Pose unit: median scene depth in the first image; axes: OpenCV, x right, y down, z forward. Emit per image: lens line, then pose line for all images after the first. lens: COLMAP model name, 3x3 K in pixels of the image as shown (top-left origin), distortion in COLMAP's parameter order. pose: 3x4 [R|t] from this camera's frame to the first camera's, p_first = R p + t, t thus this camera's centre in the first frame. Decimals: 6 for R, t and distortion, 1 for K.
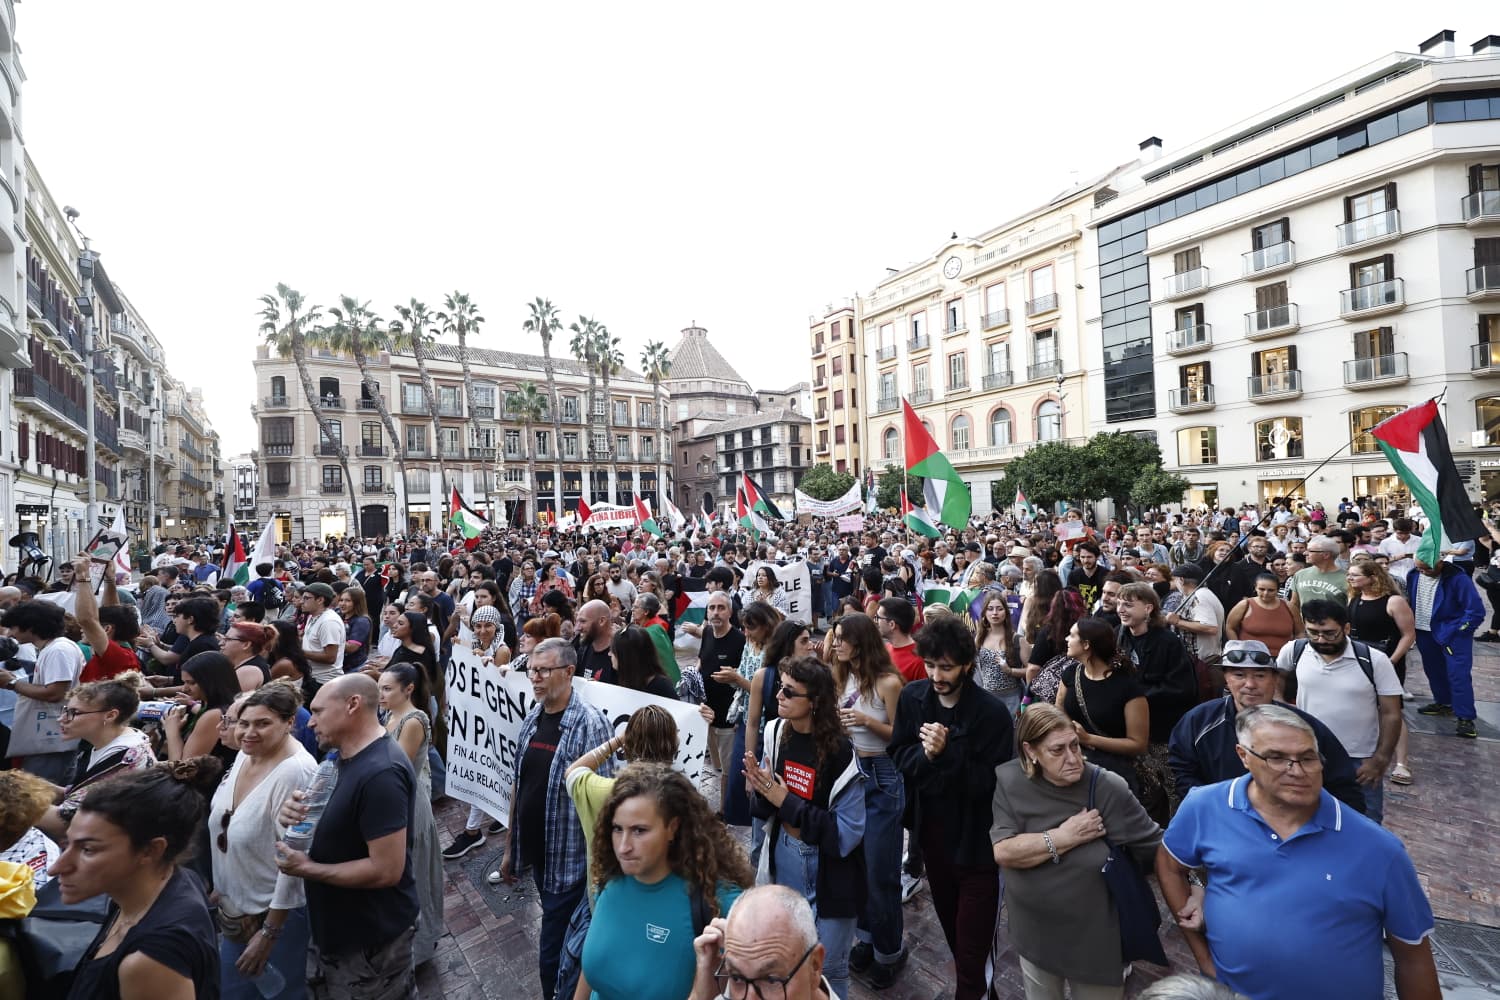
lens RADIAL K [[652.4, 0, 739.9], [0, 652.4, 494.2], [0, 0, 1]] dist [0.024751, 0.000767]
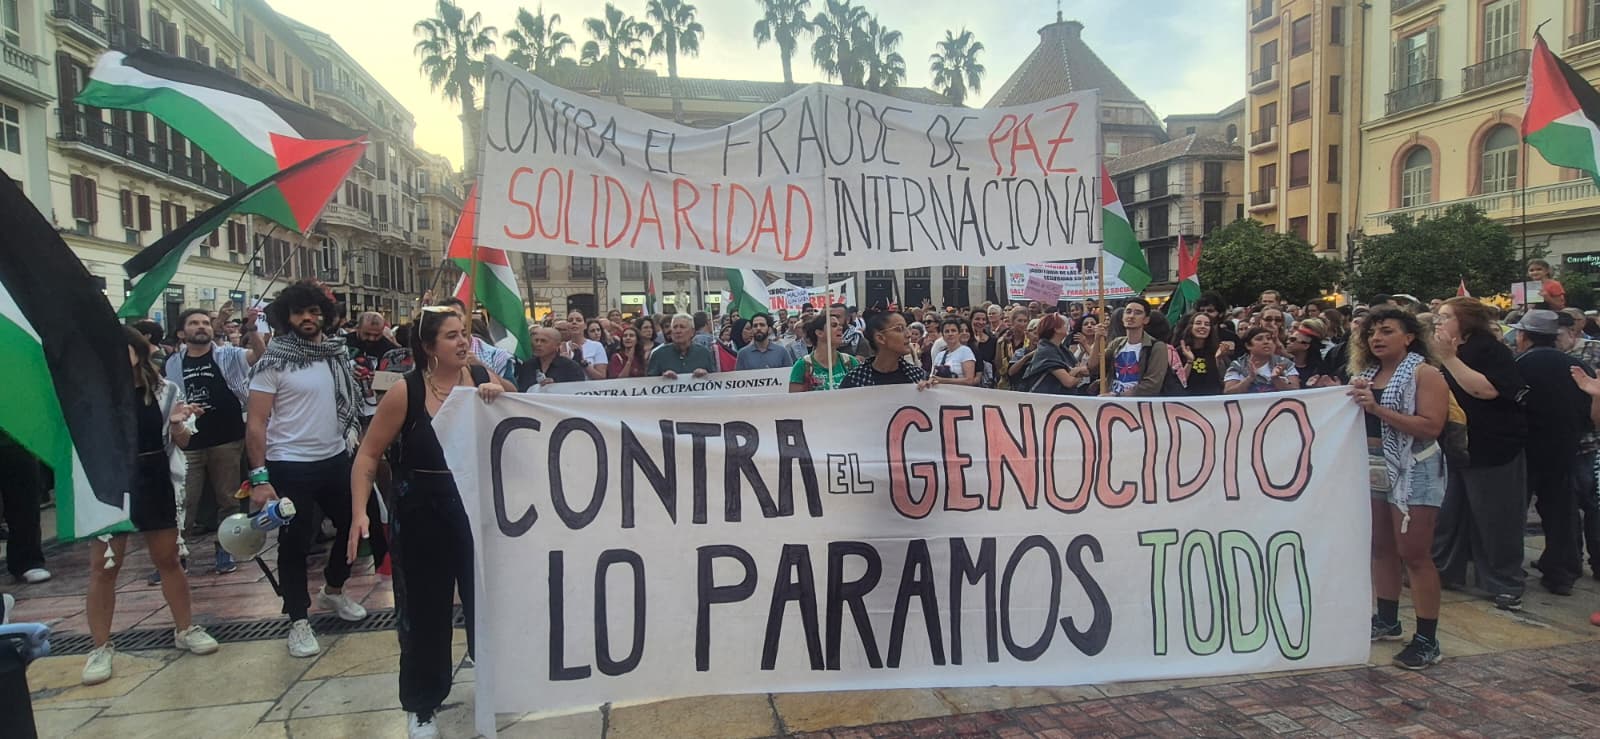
lens RADIAL K [[816.4, 0, 796.9], [0, 816.4, 367.1], [0, 0, 1]] dist [0.016783, -0.000597]
pose [[0.903171, 0.044332, -0.426986, 0.077176], [-0.006582, 0.995966, 0.089485, 0.011817], [0.429231, -0.078010, 0.899820, 0.211598]]
